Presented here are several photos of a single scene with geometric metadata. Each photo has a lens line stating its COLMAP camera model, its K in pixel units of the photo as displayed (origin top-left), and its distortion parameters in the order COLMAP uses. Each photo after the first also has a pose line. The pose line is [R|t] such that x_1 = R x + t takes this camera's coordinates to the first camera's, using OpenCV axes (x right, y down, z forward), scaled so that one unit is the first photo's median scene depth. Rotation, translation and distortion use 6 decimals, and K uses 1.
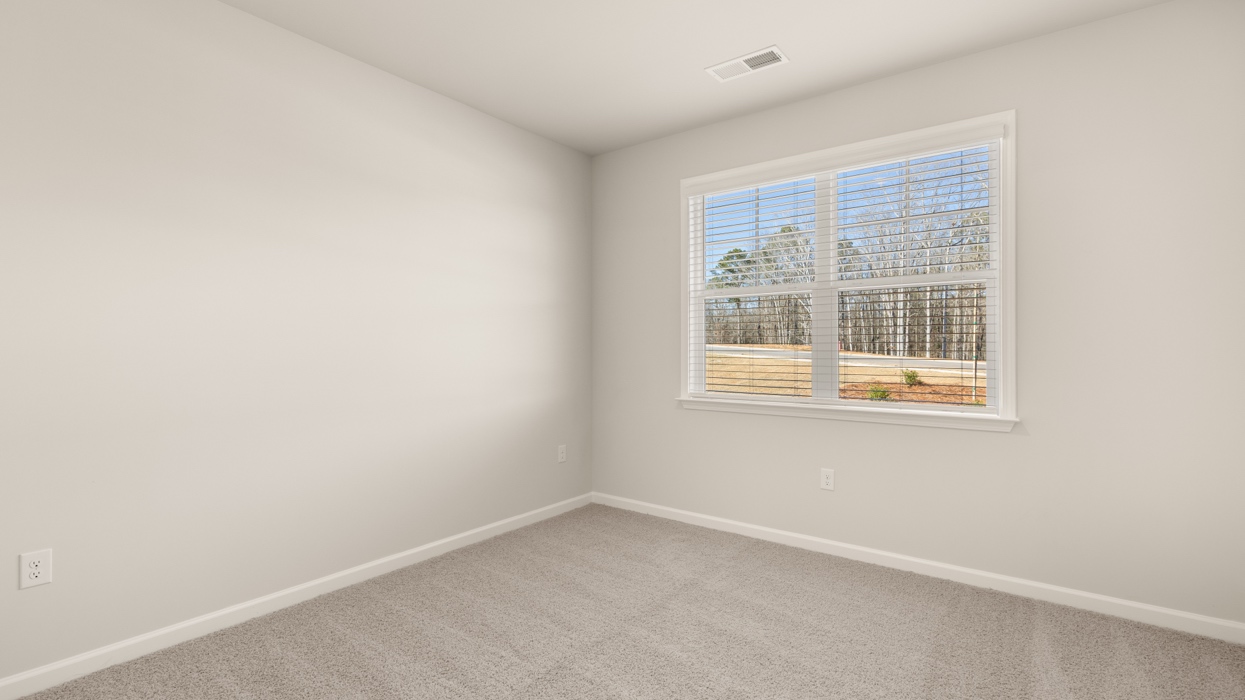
lens RADIAL K [[560.8, 0, 622.5], [0, 560.8, 350.0], [0, 0, 1]] dist [-0.000511, -0.000048]
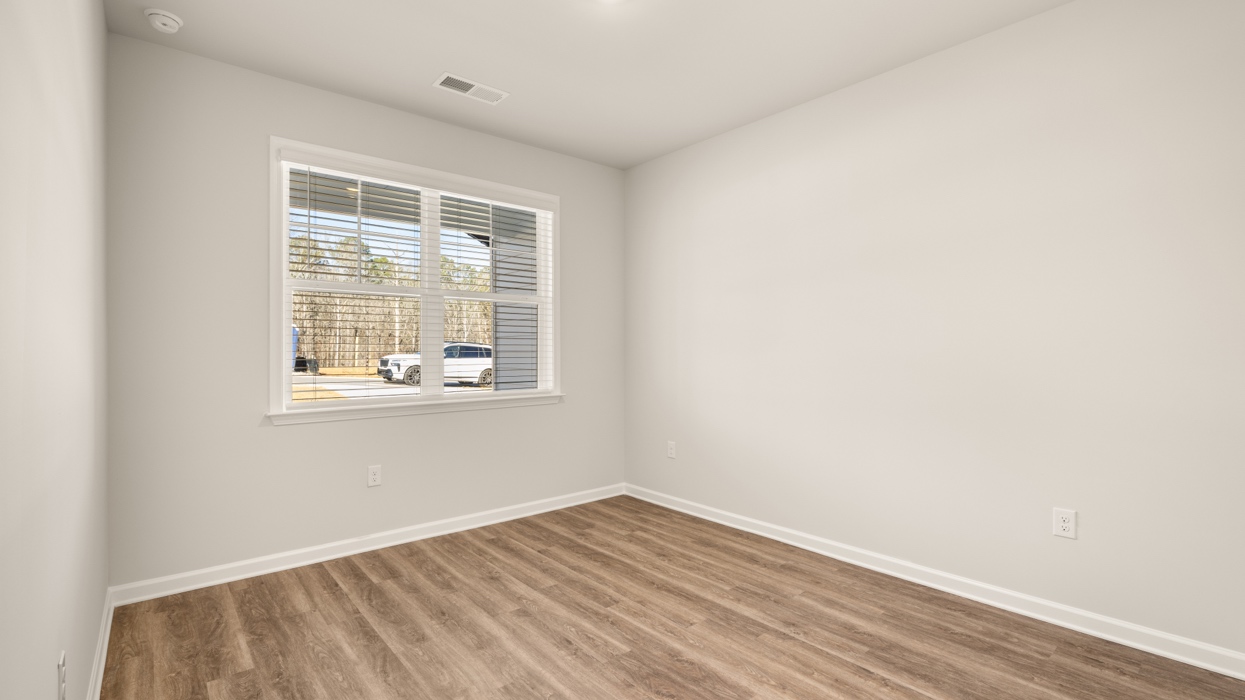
lens RADIAL K [[560.8, 0, 622.5], [0, 560.8, 350.0], [0, 0, 1]] dist [-0.000511, -0.000048]
pose [[0.227815, -0.003425, 0.973699, -0.696697], [0.002977, 0.999992, 0.002821, -0.004165], [-0.973700, 0.002256, 0.227823, 0.419831]]
